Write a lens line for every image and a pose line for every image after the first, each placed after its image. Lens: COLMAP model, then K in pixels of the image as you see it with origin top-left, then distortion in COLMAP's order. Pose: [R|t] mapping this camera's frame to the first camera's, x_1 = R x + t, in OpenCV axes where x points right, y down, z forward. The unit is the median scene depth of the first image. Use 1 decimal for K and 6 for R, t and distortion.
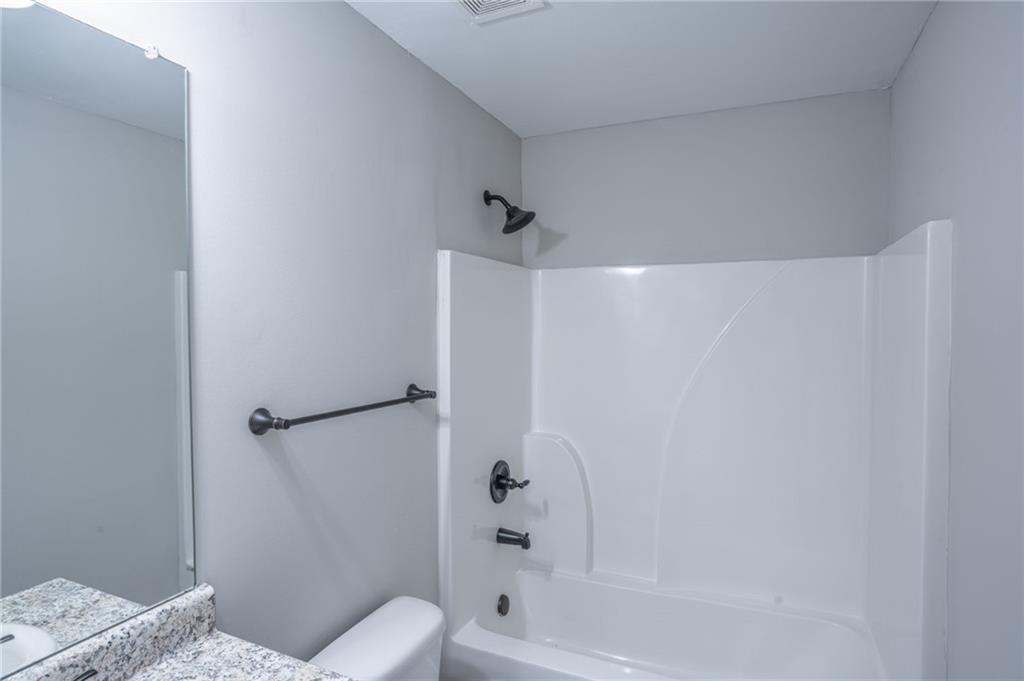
lens RADIAL K [[554.7, 0, 512.1], [0, 554.7, 341.6], [0, 0, 1]] dist [-0.000670, 0.000981]
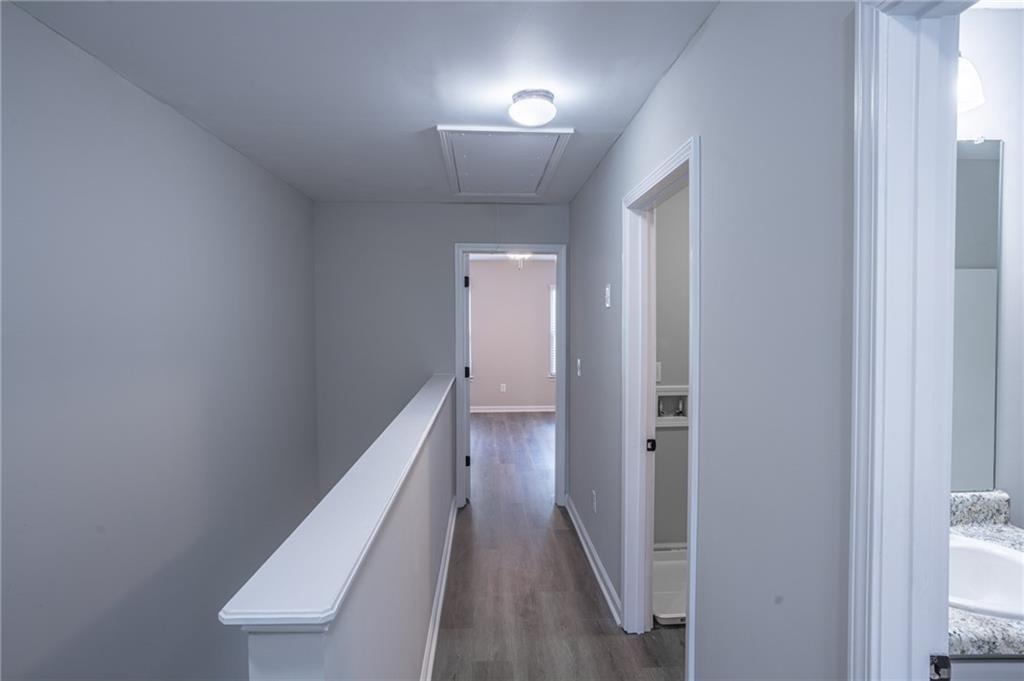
lens RADIAL K [[554.7, 0, 508.9], [0, 554.7, 337.2], [0, 0, 1]] dist [-0.000670, 0.000981]
pose [[0.449313, 0.027726, -0.892944, 0.168582], [-0.019258, 0.999587, 0.021346, 0.028300], [0.893167, 0.007606, 0.449661, -0.878329]]
